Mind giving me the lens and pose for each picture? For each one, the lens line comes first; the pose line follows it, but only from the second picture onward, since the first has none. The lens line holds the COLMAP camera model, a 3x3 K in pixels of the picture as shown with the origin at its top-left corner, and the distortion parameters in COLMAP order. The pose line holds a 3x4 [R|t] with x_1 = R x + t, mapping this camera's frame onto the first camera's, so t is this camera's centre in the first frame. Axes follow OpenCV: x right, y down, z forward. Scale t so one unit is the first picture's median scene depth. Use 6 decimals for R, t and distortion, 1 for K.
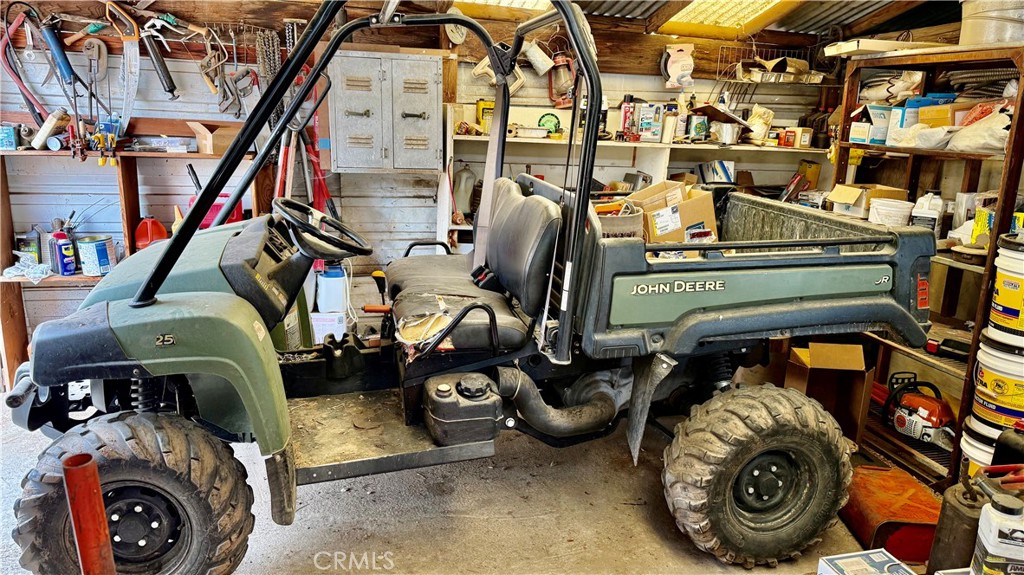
lens RADIAL K [[724.7, 0, 512.0], [0, 724.7, 287.5], [0, 0, 1]] dist [0.100419, -0.175049]
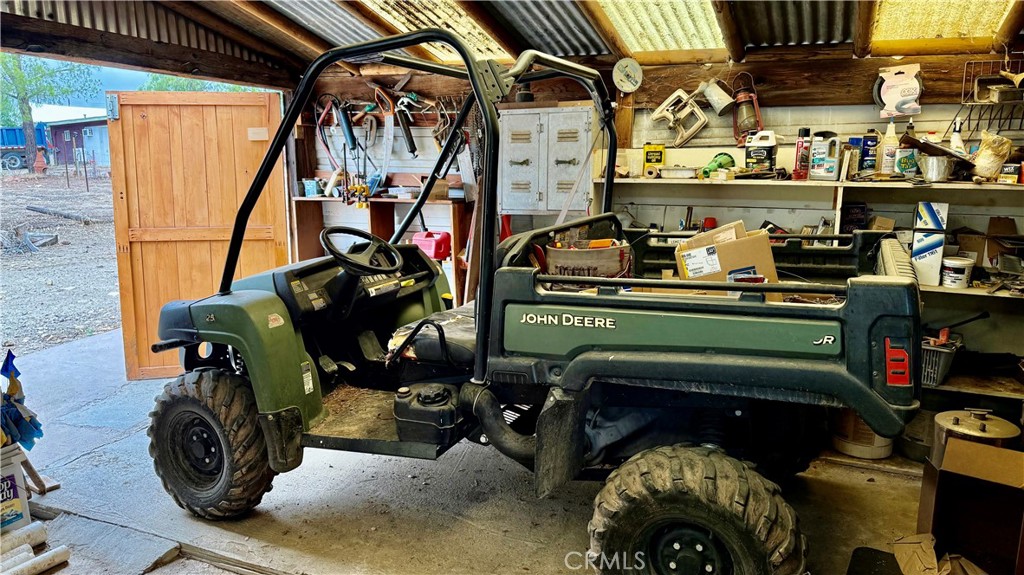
lens RADIAL K [[724.7, 0, 512.0], [0, 724.7, 287.5], [0, 0, 1]] dist [0.100419, -0.175049]
pose [[0.791966, 0.064353, -0.607165, 0.485408], [-0.109399, 0.993293, -0.037418, 0.000092], [0.600685, 0.096057, 0.793694, 0.110030]]
